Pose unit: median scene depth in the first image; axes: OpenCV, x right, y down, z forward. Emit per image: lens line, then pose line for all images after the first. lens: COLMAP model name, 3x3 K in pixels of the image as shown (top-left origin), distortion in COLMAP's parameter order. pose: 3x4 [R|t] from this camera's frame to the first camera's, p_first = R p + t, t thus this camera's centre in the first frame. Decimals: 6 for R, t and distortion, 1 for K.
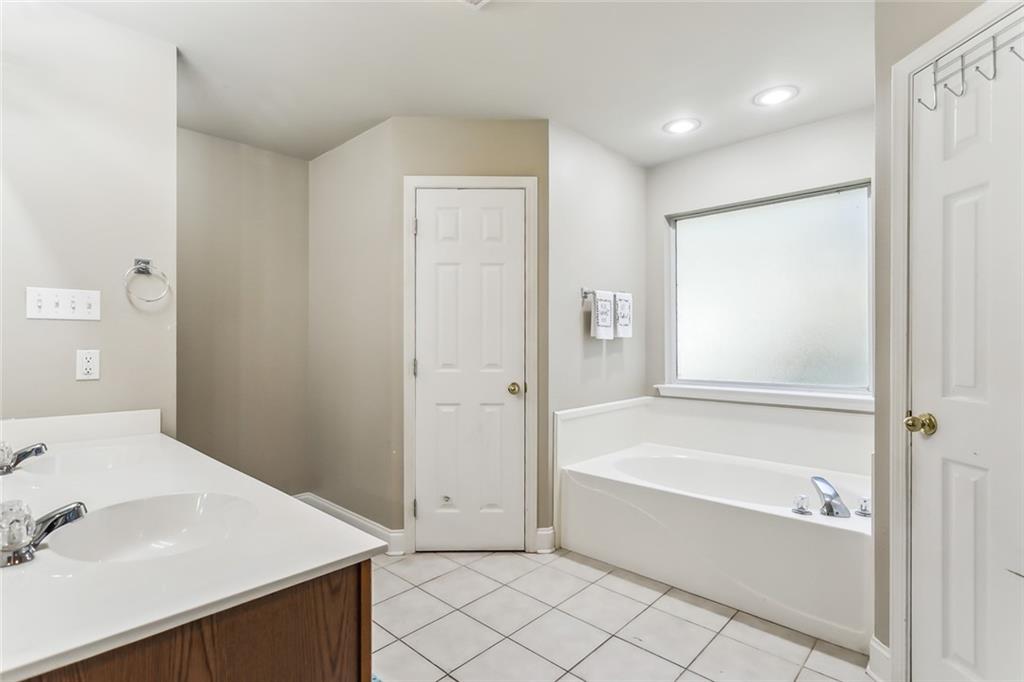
lens RADIAL K [[494.4, 0, 512.5], [0, 494.4, 342.1], [0, 0, 1]] dist [0.004586, -0.000988]
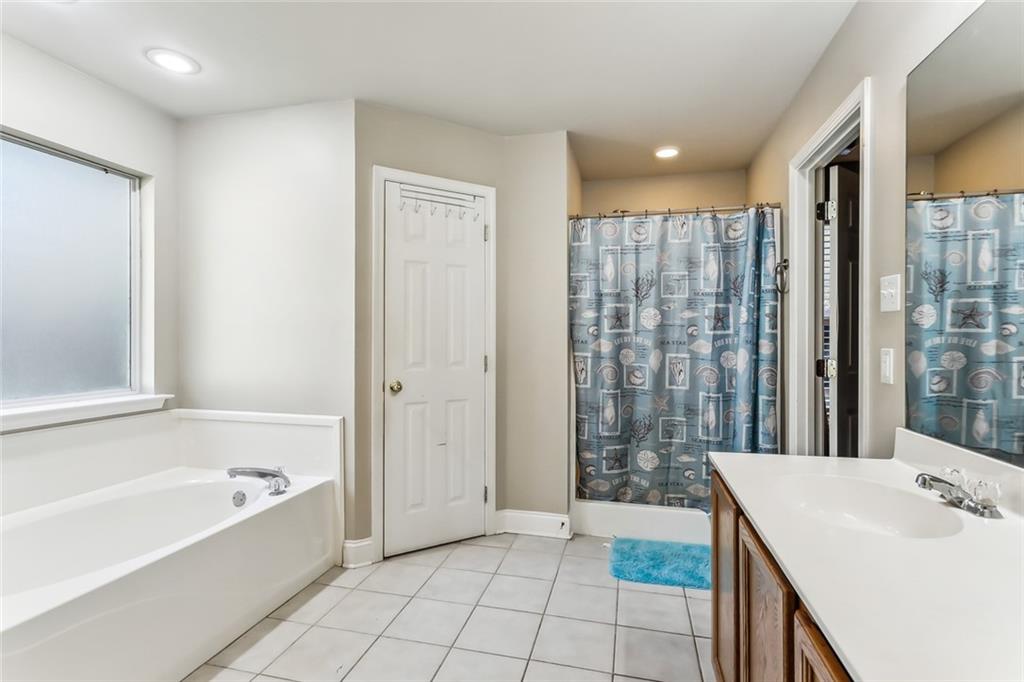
lens RADIAL K [[494.4, 0, 511.2], [0, 494.4, 341.3], [0, 0, 1]] dist [0.004586, -0.000988]
pose [[-0.494033, -0.002607, 0.869439, -0.670603], [-0.002346, 0.999996, 0.001666, -0.002376], [-0.869440, -0.001216, -0.494037, 1.141994]]
